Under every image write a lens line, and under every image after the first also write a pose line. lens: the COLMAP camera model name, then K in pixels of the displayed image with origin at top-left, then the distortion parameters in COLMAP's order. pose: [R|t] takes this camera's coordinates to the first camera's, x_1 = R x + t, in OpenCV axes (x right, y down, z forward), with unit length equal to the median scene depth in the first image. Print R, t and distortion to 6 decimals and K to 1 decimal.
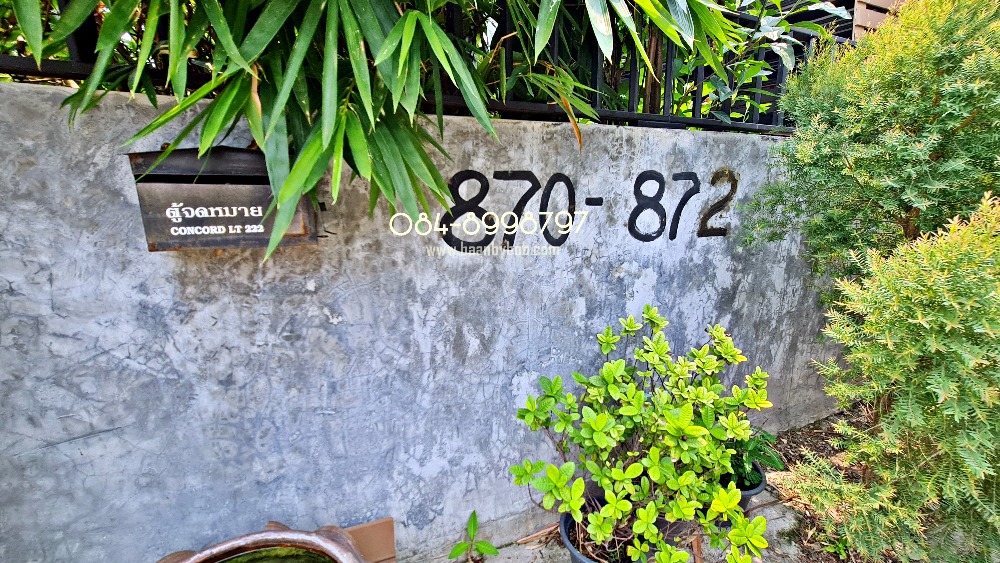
lens RADIAL K [[407.2, 0, 500.8], [0, 407.2, 279.4], [0, 0, 1]] dist [0.000282, 0.000000]
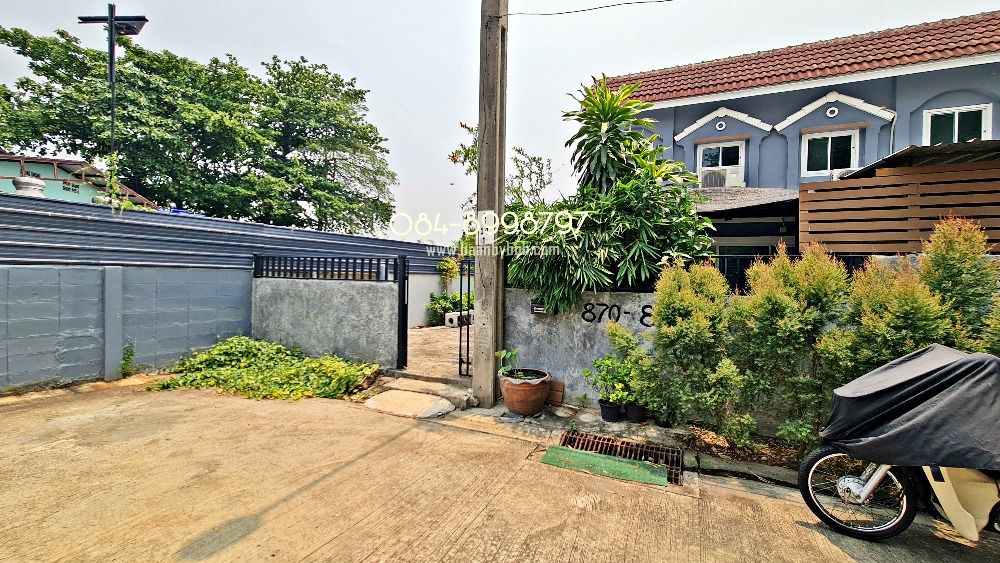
lens RADIAL K [[407.2, 0, 499.4], [0, 407.2, 280.1], [0, 0, 1]] dist [0.000282, 0.000000]
pose [[0.663699, 0.031681, -0.747328, 2.339939], [-0.186881, 0.974441, -0.124660, 0.200528], [0.724278, 0.222398, 0.652656, -2.398250]]
